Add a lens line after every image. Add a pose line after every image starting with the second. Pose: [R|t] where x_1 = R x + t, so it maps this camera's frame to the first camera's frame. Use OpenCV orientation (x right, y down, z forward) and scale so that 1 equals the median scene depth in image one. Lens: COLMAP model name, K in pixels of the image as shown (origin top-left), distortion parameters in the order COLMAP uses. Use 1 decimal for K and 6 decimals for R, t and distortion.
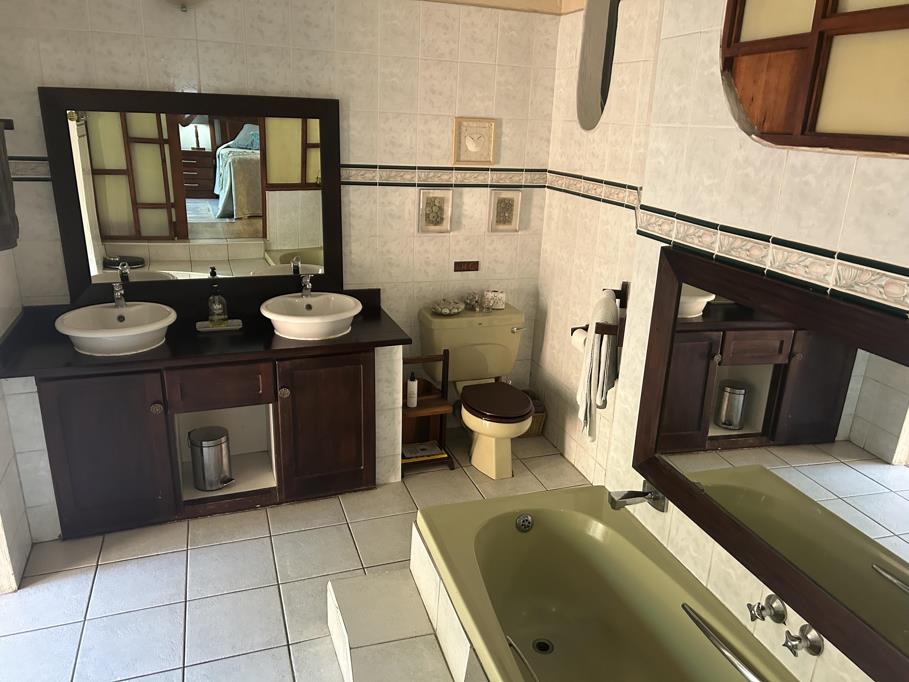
lens RADIAL K [[689.8, 0, 454.5], [0, 689.8, 341.0], [0, 0, 1]] dist [0.055000, -0.001731]
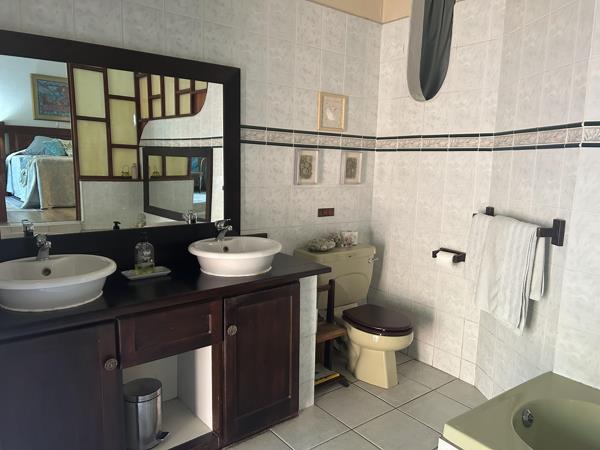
lens RADIAL K [[455.3, 0, 300.0], [0, 455.3, 225.0], [0, 0, 1]] dist [0.055000, -0.001731]
pose [[0.949436, -0.059631, 0.308247, -0.298732], [0.108443, 0.983658, -0.143726, 0.026588], [-0.294639, 0.169886, 0.940386, 0.276097]]
